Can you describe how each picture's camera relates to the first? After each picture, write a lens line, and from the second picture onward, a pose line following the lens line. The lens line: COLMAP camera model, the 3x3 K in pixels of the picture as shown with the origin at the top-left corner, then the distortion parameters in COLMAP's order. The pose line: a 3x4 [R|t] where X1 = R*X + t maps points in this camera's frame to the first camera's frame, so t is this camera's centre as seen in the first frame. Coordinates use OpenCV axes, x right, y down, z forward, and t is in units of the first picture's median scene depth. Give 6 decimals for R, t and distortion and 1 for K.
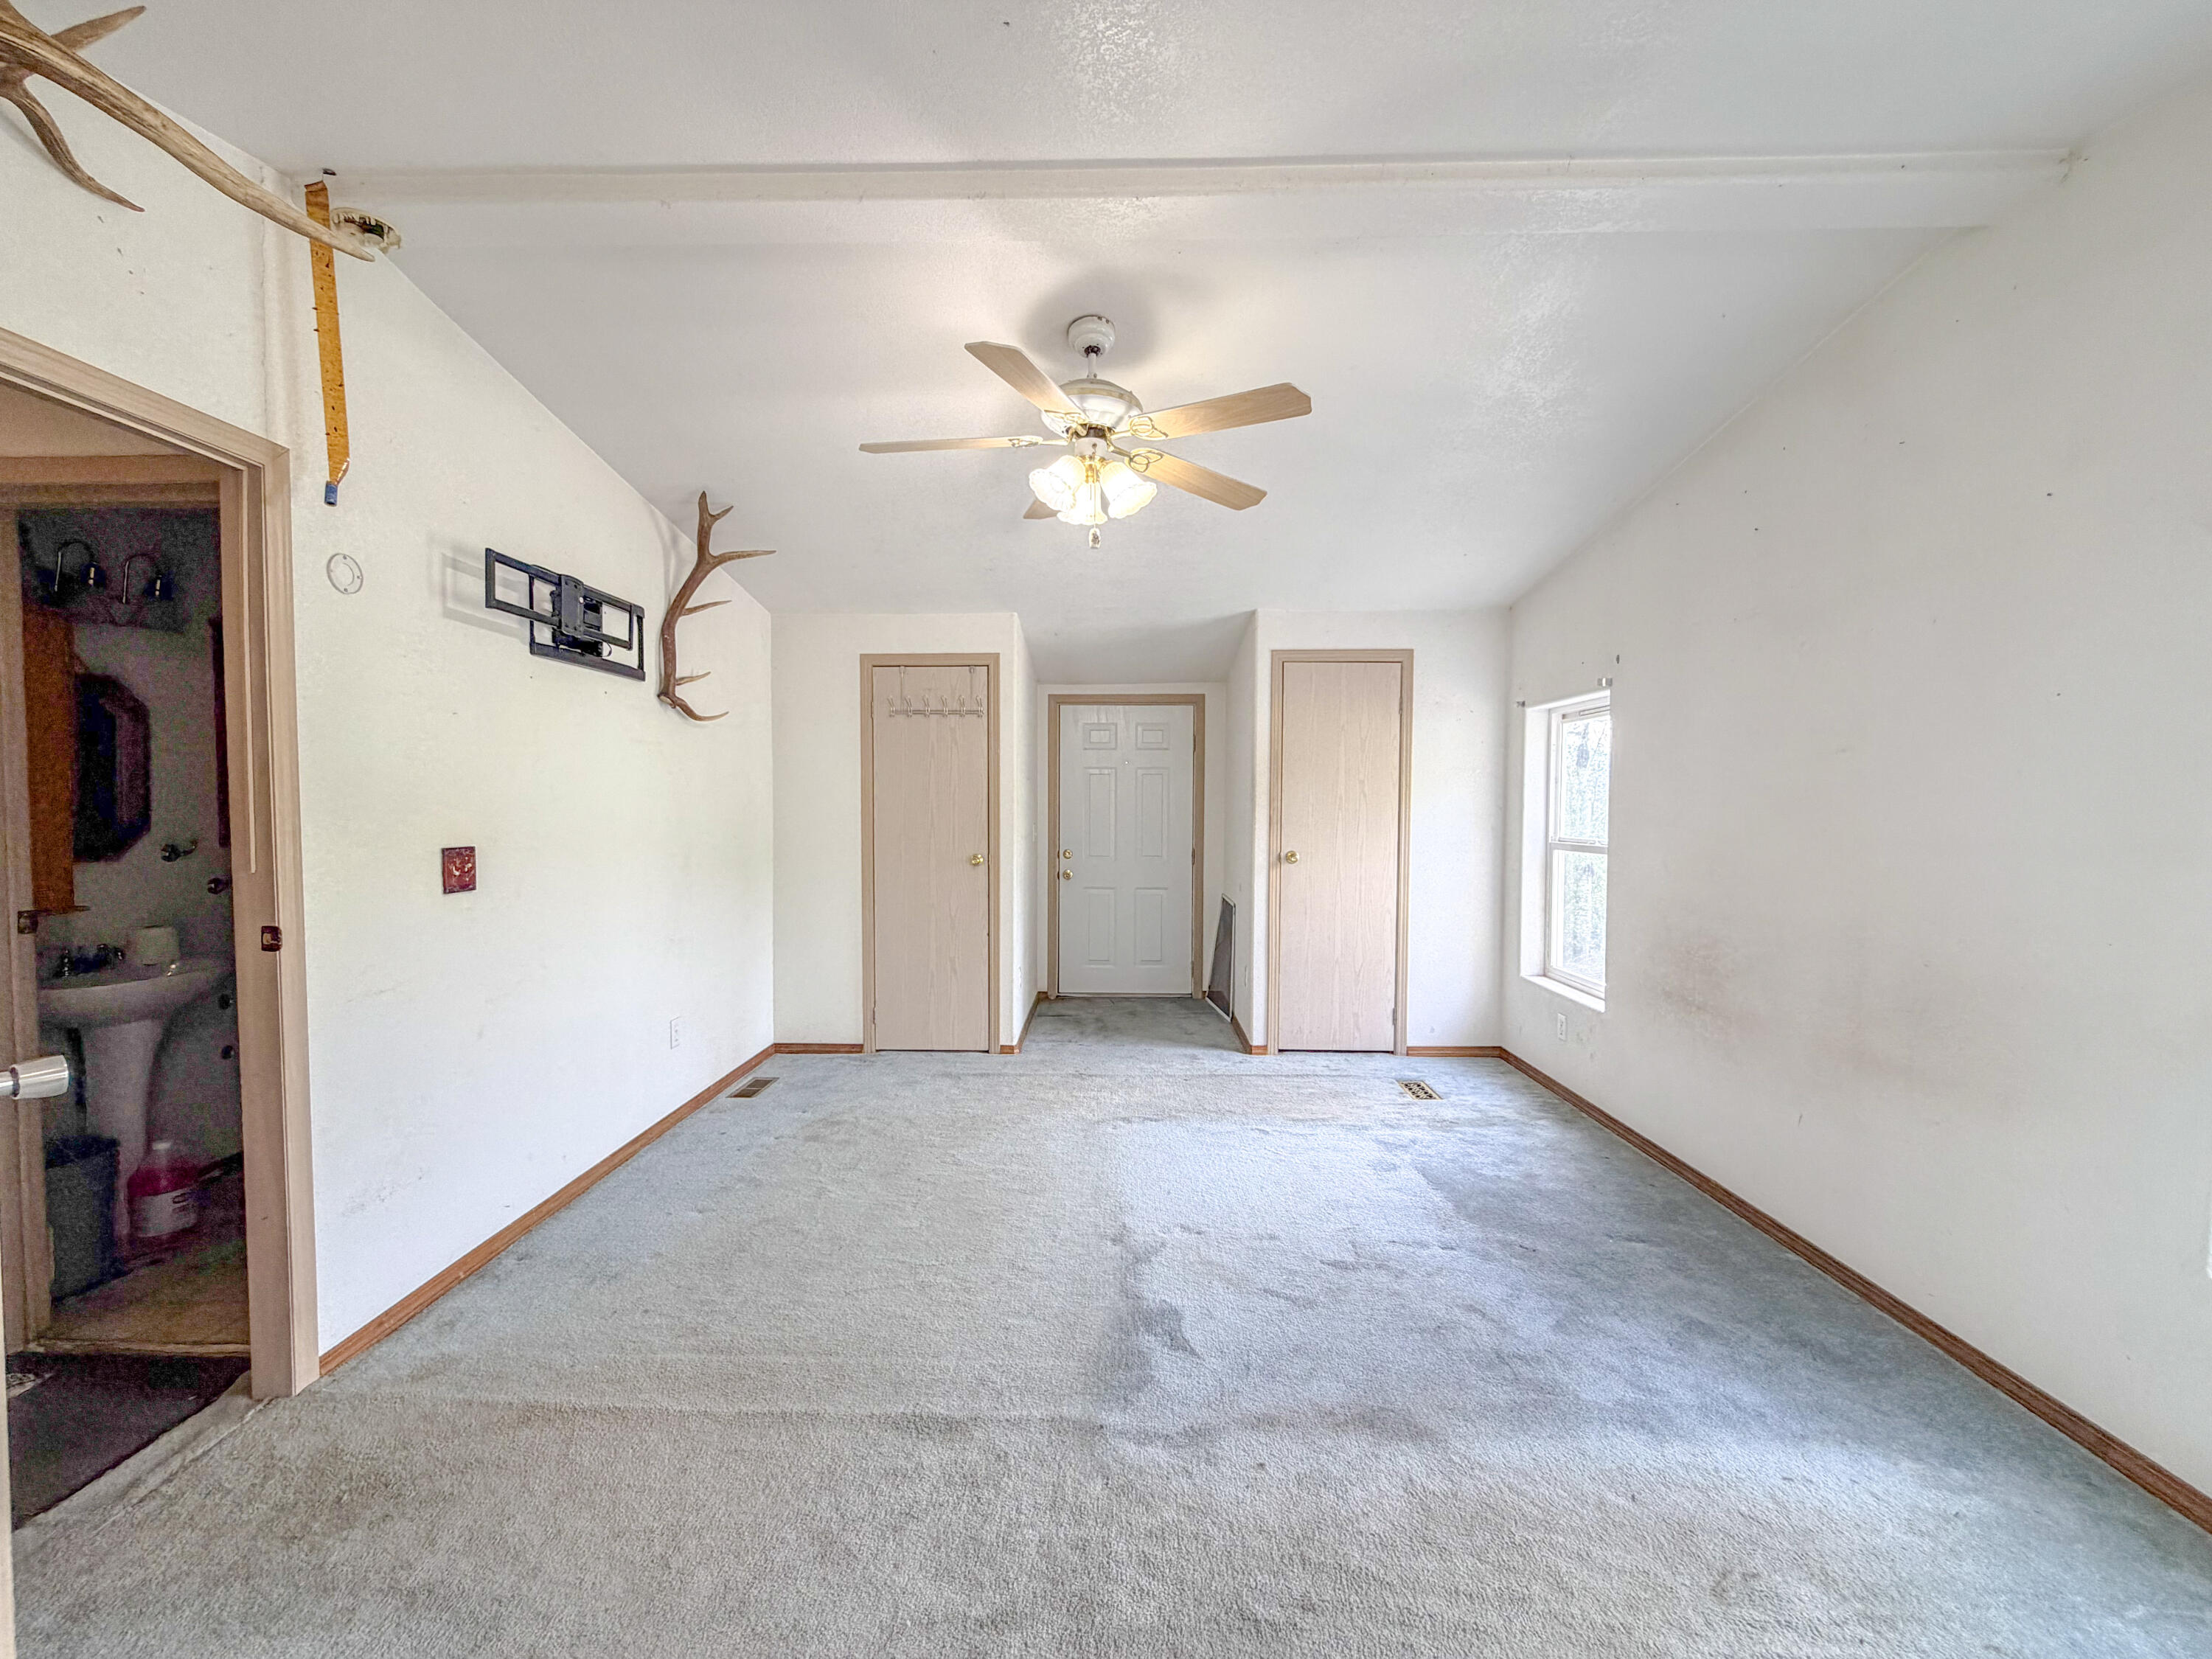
lens RADIAL K [[887.8, 0, 1099.5], [0, 887.8, 831.9], [0, 0, 1]] dist [0.001786, -0.000627]
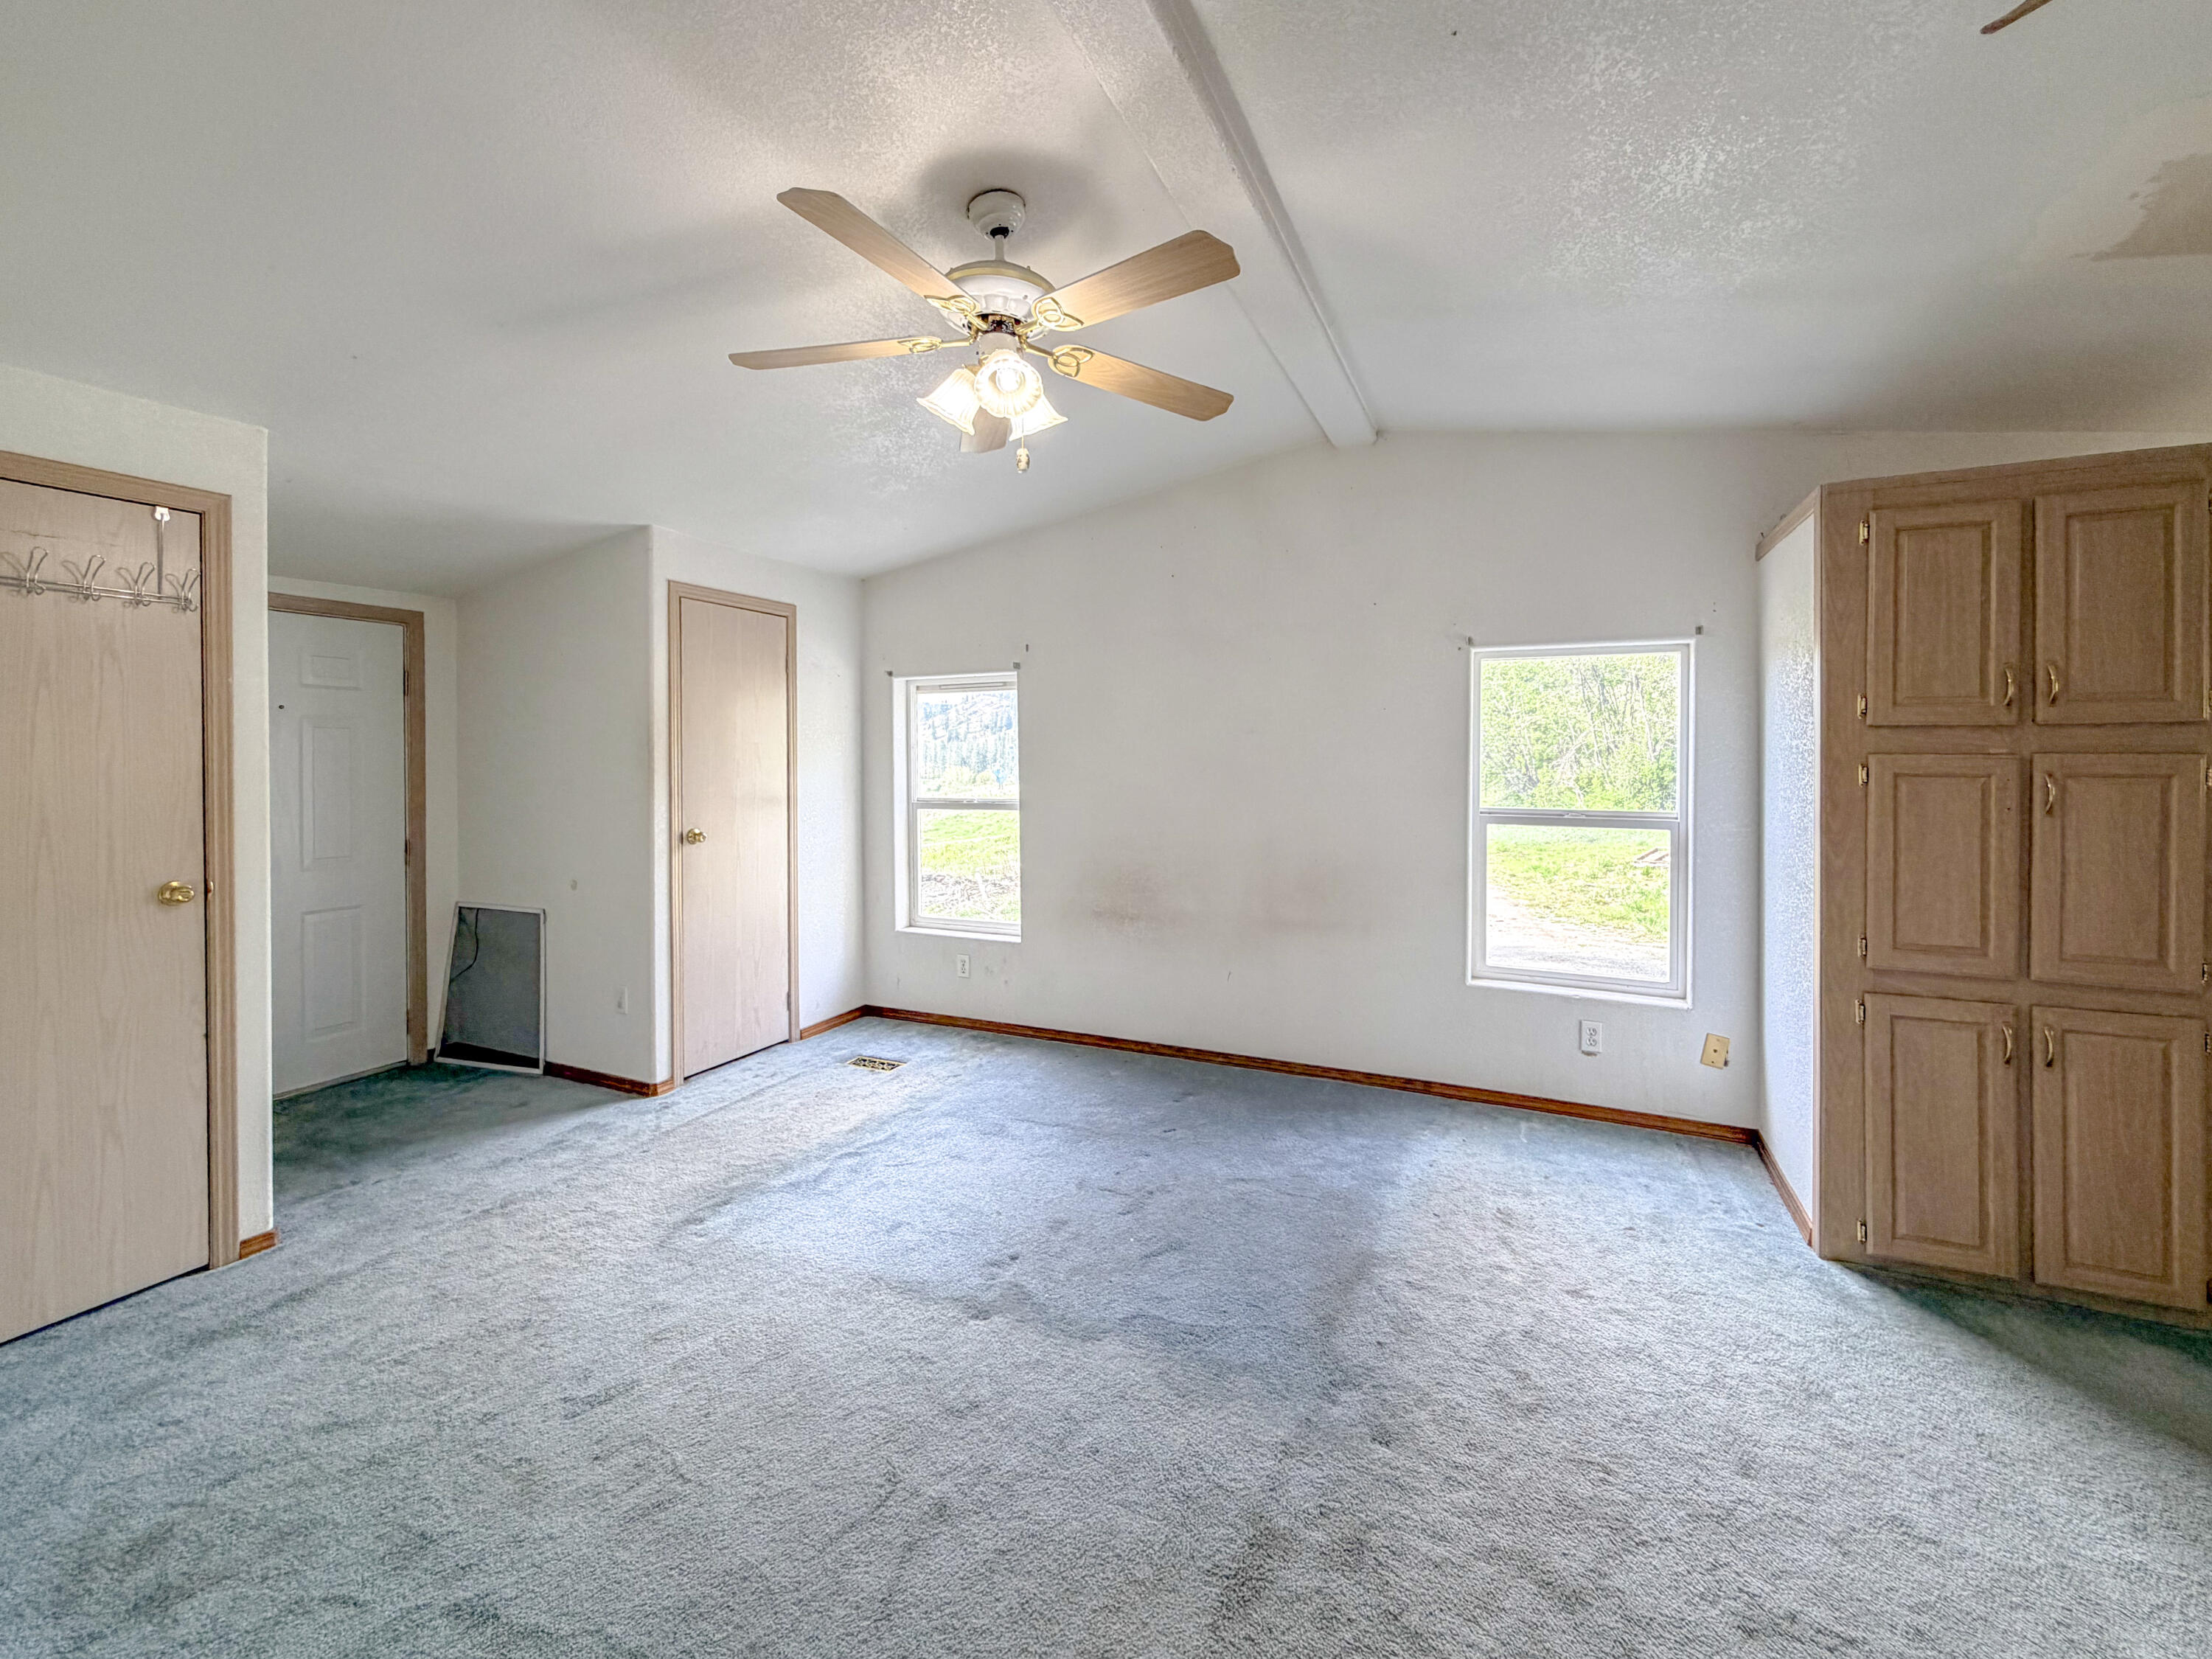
lens RADIAL K [[913.0, 0, 1100.6], [0, 913.0, 766.4], [0, 0, 1]] dist [-0.001319, -0.000015]
pose [[0.409173, -0.011465, 0.912385, -0.429798], [0.038429, 0.999250, -0.004678, -0.019095], [-0.911647, 0.036976, 0.409307, 0.338870]]
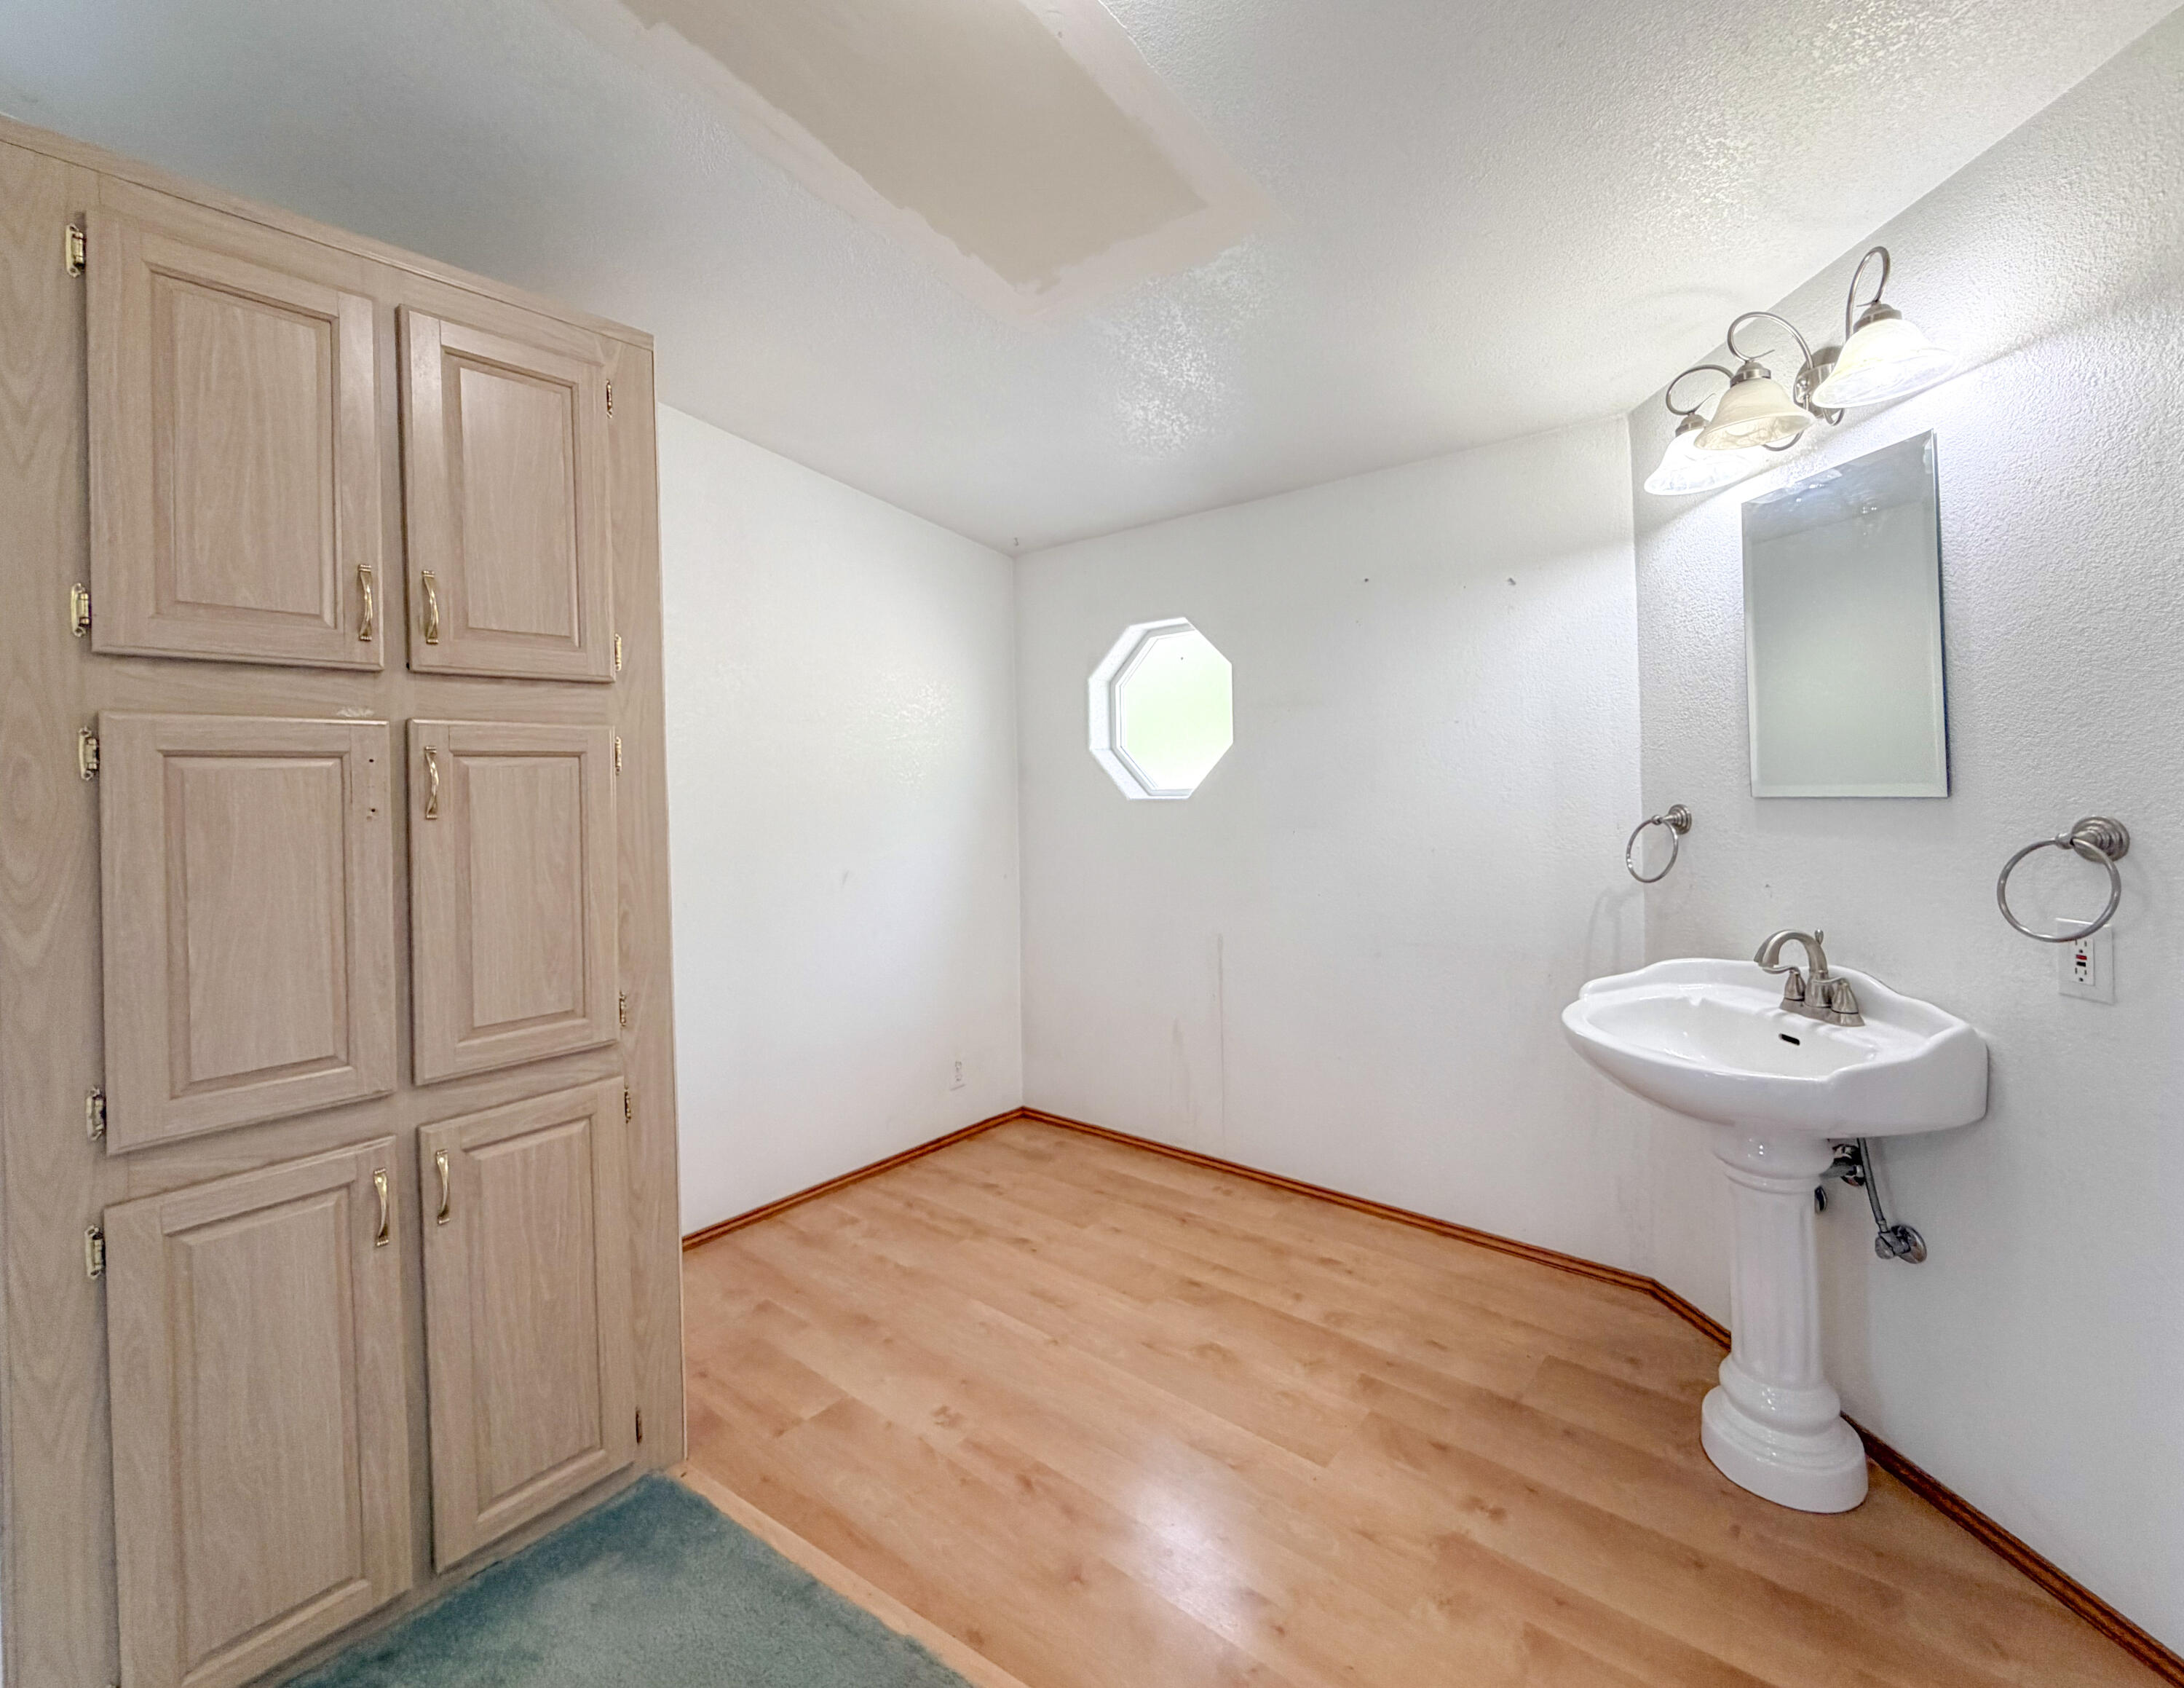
lens RADIAL K [[953.8, 0, 1139.1], [0, 953.8, 773.5], [0, 0, 1]] dist [-0.000718, 0.000006]
pose [[-0.802506, 0.014402, 0.596470, -0.135633], [0.042756, 0.998527, 0.033415, 0.011403], [-0.595110, 0.052318, -0.801939, 0.178986]]
